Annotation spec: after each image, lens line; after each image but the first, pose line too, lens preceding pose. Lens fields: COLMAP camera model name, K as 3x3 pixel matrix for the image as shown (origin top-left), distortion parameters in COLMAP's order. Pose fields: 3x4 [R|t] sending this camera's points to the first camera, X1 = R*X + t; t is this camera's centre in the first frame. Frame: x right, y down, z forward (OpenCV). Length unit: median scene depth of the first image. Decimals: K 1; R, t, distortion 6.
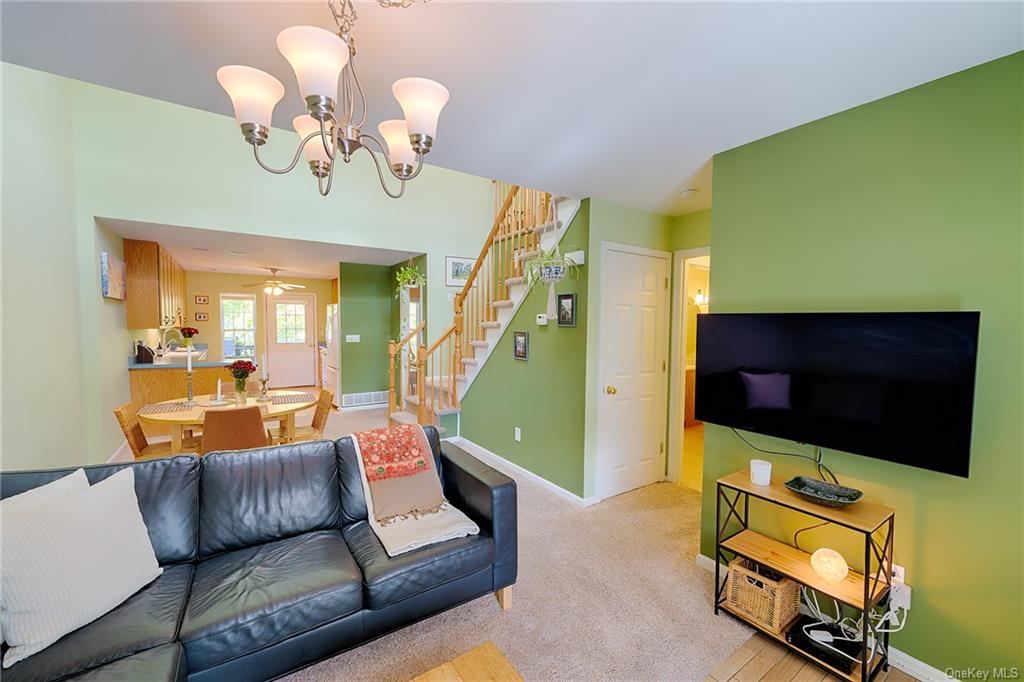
lens RADIAL K [[407.4, 0, 513.7], [0, 407.4, 342.8], [0, 0, 1]] dist [-0.002482, -0.000151]
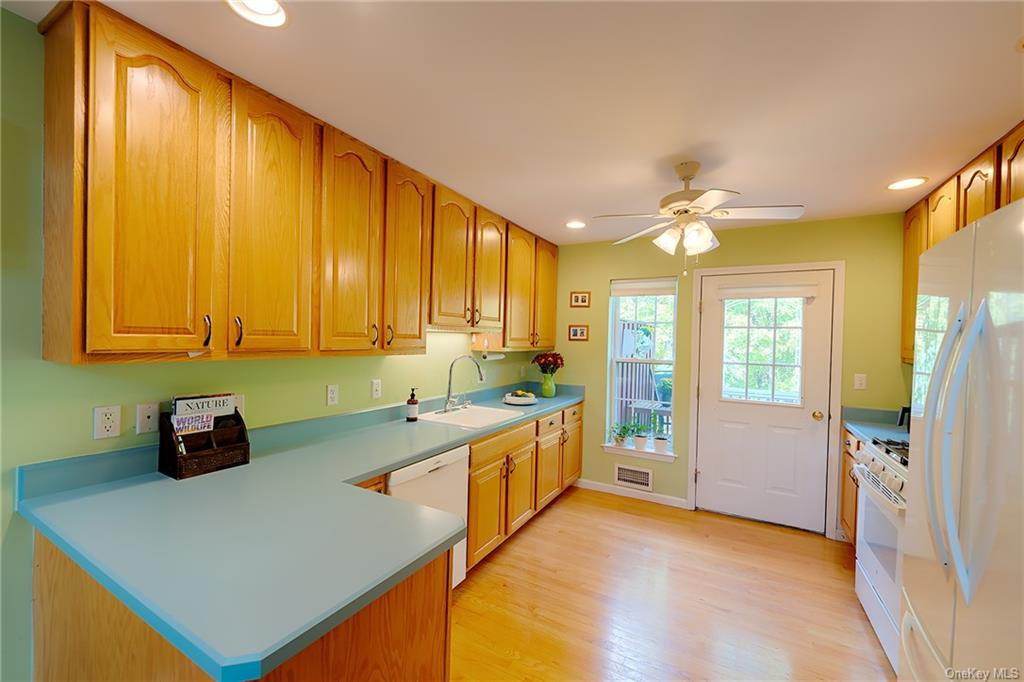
lens RADIAL K [[411.2, 0, 511.3], [0, 411.2, 343.3], [0, 0, 1]] dist [-0.000102, -0.000119]
pose [[0.445751, 0.009721, -0.895104, -0.354226], [-0.061421, 0.997917, -0.019749, -0.036517], [0.893047, 0.063782, 0.445420, 0.715015]]
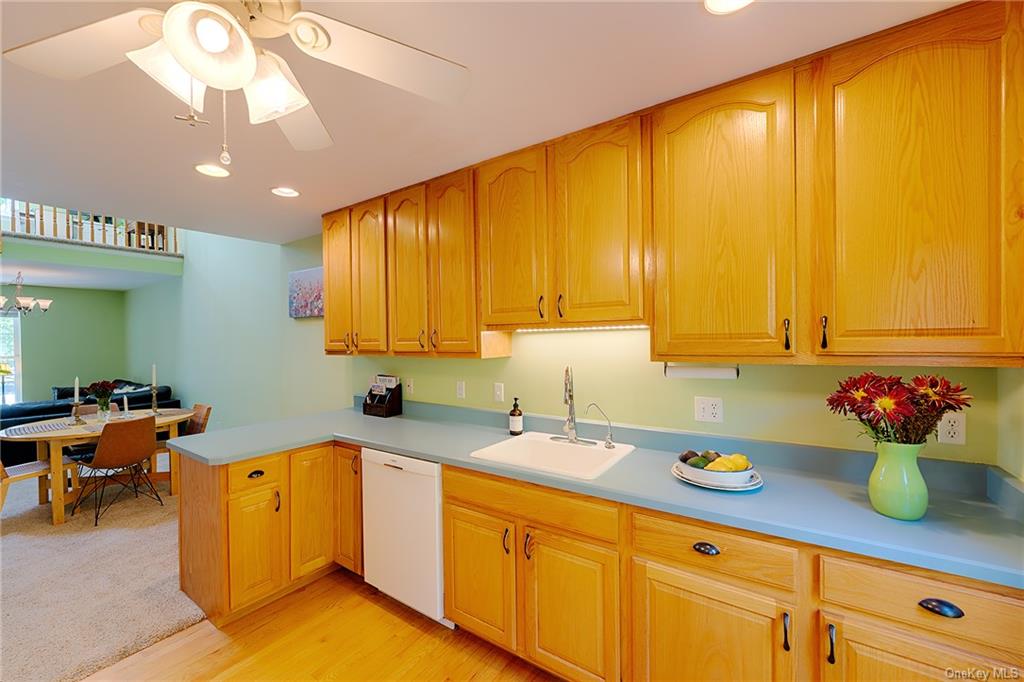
lens RADIAL K [[411.2, 0, 511.3], [0, 411.2, 343.3], [0, 0, 1]] dist [-0.000102, -0.000119]
pose [[-0.933843, 0.007199, -0.357612, -0.578609], [-0.012283, 0.998562, 0.052177, -0.055771], [0.357473, 0.053118, -0.932412, 1.063687]]
